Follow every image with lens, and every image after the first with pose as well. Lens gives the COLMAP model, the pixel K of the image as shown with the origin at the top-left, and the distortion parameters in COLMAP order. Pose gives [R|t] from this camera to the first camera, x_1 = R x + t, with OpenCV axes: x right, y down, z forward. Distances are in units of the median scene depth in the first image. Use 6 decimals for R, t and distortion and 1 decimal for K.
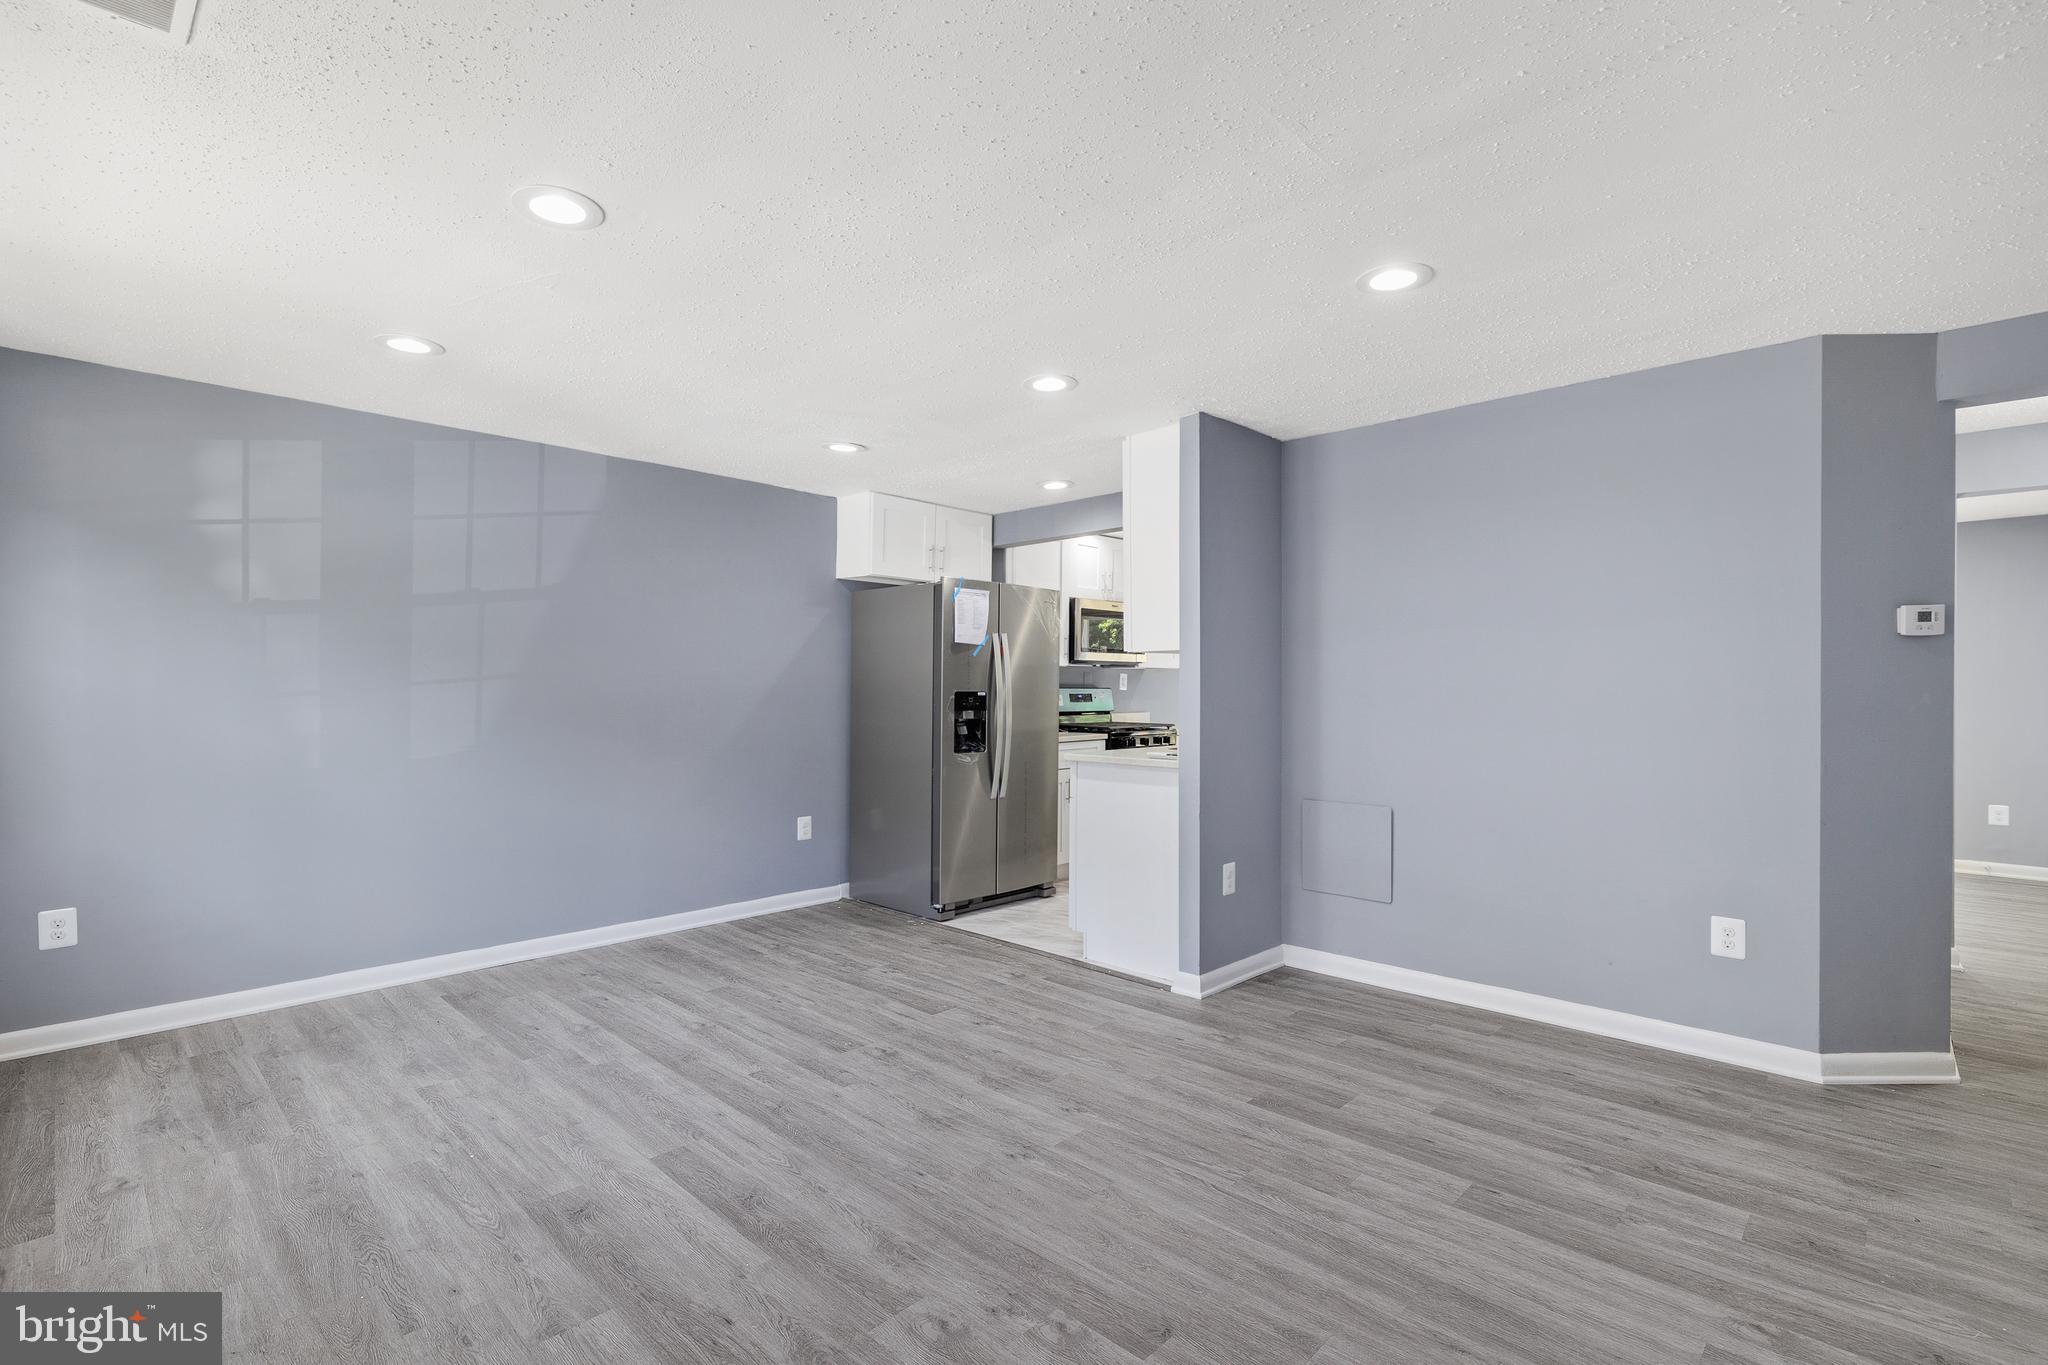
lens RADIAL K [[942.7, 0, 1016.6], [0, 942.7, 684.0], [0, 0, 1]] dist [-0.004020, 0.000241]
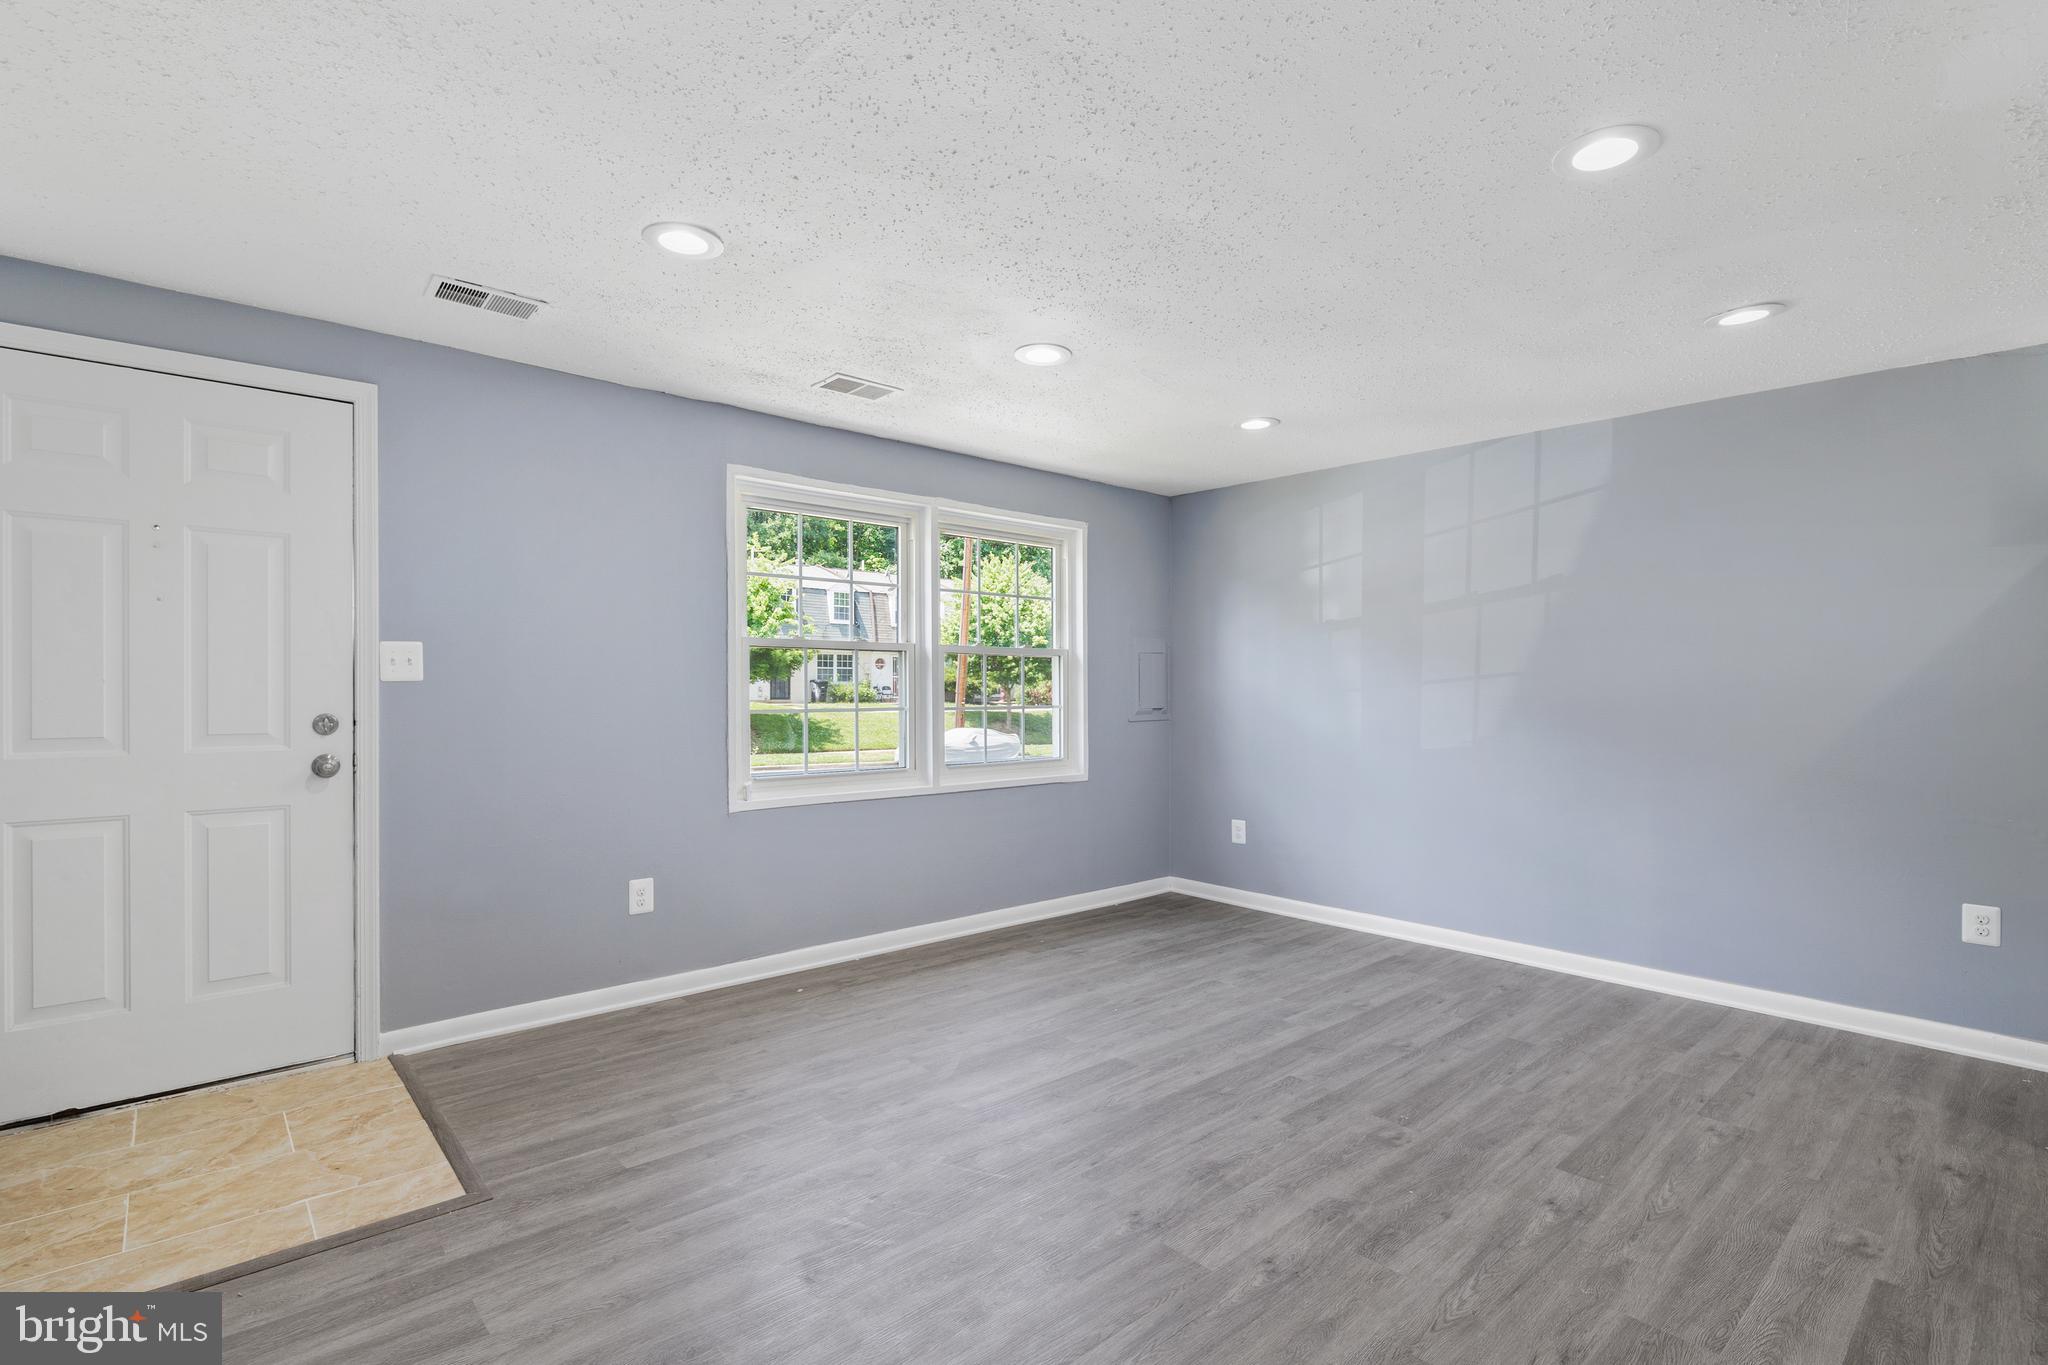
lens RADIAL K [[966.5, 0, 1022.9], [0, 966.5, 694.6], [0, 0, 1]] dist [-0.007132, 0.000407]
pose [[-0.070405, 0.006887, -0.997495, 0.706147], [-0.000165, 0.999976, 0.006916, 0.007970], [0.997518, 0.000651, -0.070402, 0.754525]]
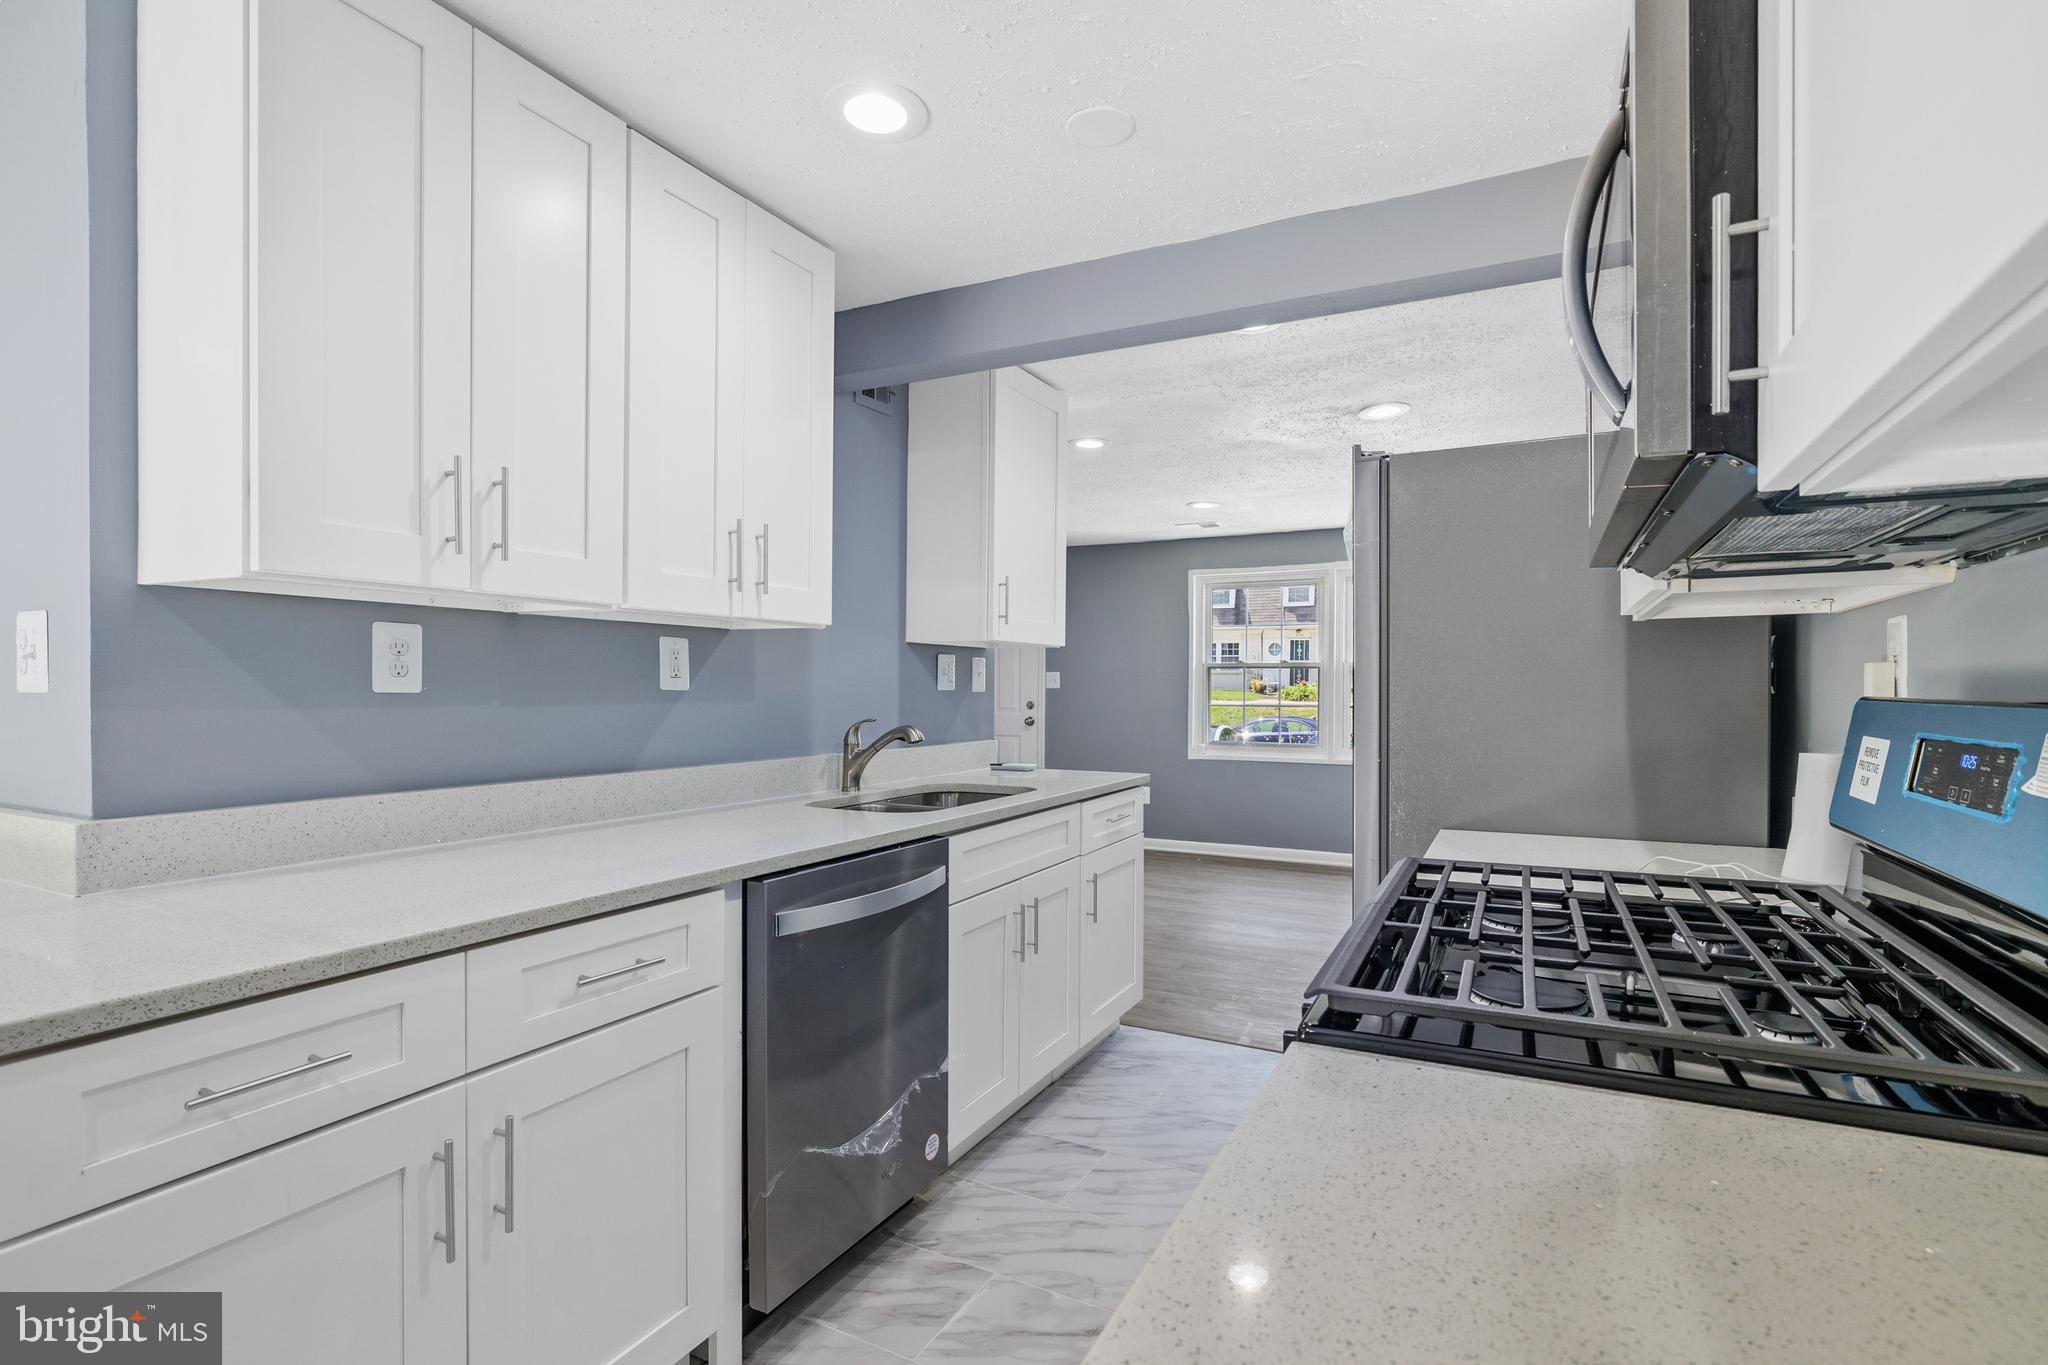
lens RADIAL K [[980.0, 0, 1029.4], [0, 980.0, 700.4], [0, 0, 1]] dist [-0.002390, -0.000139]
pose [[-0.957722, 0.000598, -0.287695, 0.527241], [-0.002272, 0.999951, 0.009642, 0.007206], [0.287687, 0.009888, -0.957673, 2.422410]]
